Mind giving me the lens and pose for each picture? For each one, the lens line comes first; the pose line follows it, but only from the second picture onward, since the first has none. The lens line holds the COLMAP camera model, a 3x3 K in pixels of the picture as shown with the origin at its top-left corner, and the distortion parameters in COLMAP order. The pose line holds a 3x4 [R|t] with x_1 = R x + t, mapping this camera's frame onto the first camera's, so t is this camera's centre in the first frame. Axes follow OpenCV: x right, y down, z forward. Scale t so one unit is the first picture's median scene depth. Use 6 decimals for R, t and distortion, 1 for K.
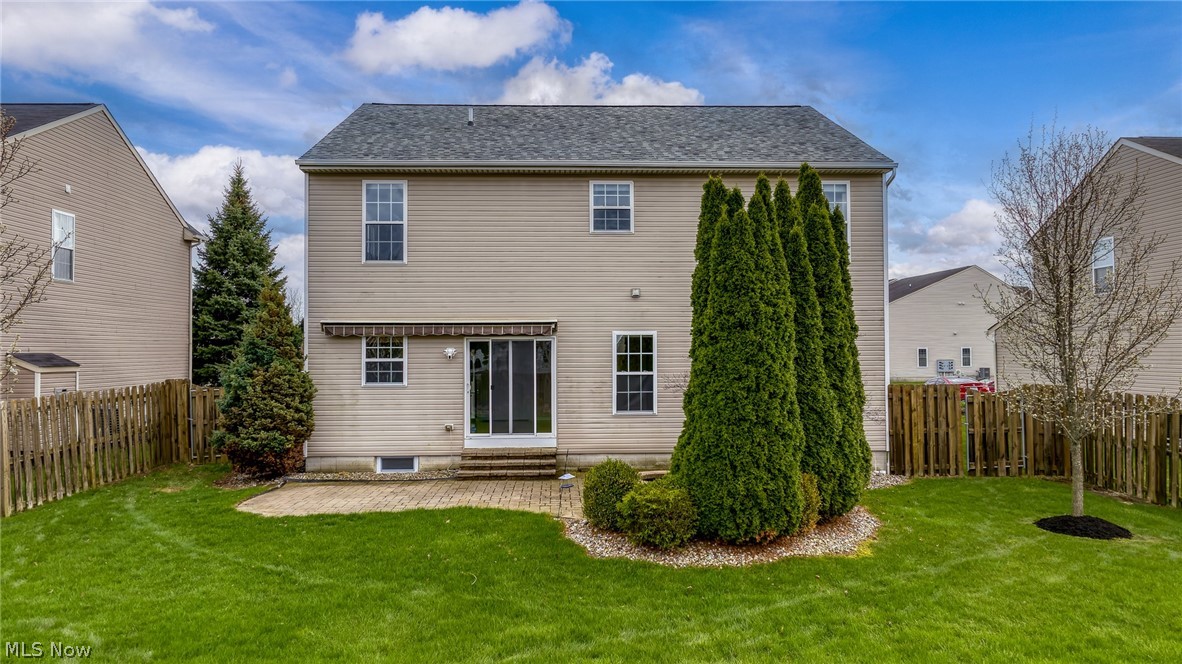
lens RADIAL K [[820.3, 0, 591.0], [0, 820.3, 332.0], [0, 0, 1]] dist [-0.006989, 0.000230]
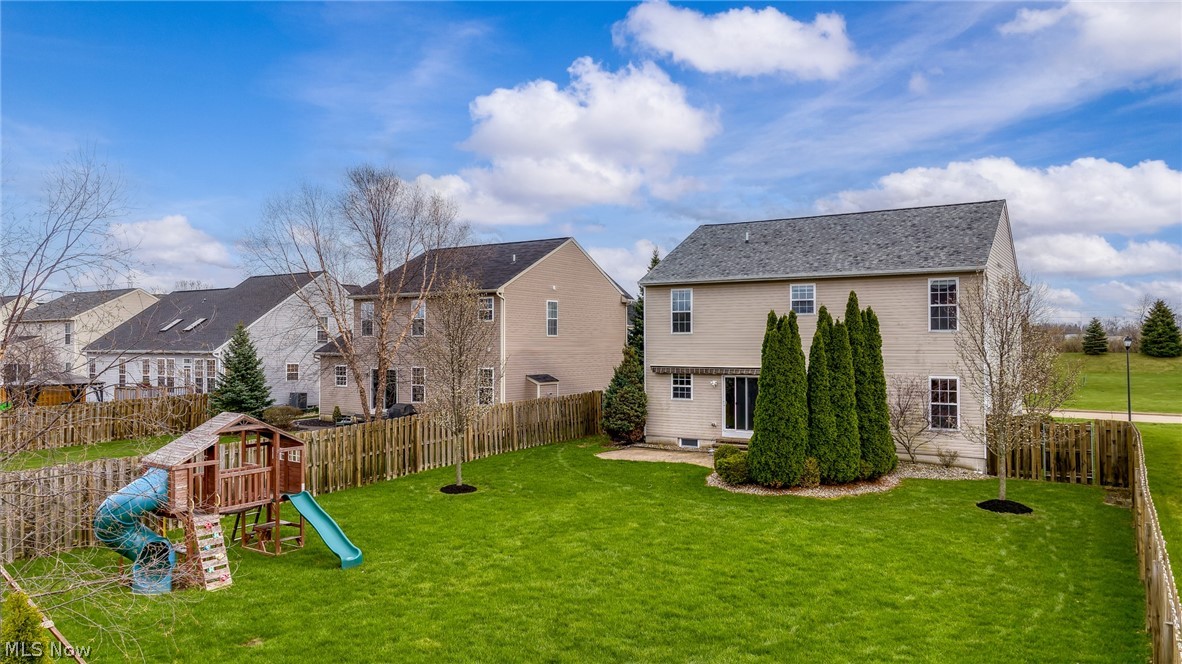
lens RADIAL K [[820.3, 0, 591.0], [0, 820.3, 332.0], [0, 0, 1]] dist [-0.006989, 0.000230]
pose [[0.819925, -0.002780, -0.572465, 0.640462], [0.009348, 0.999920, 0.008533, -0.105506], [0.572395, -0.012348, 0.819885, -0.635654]]
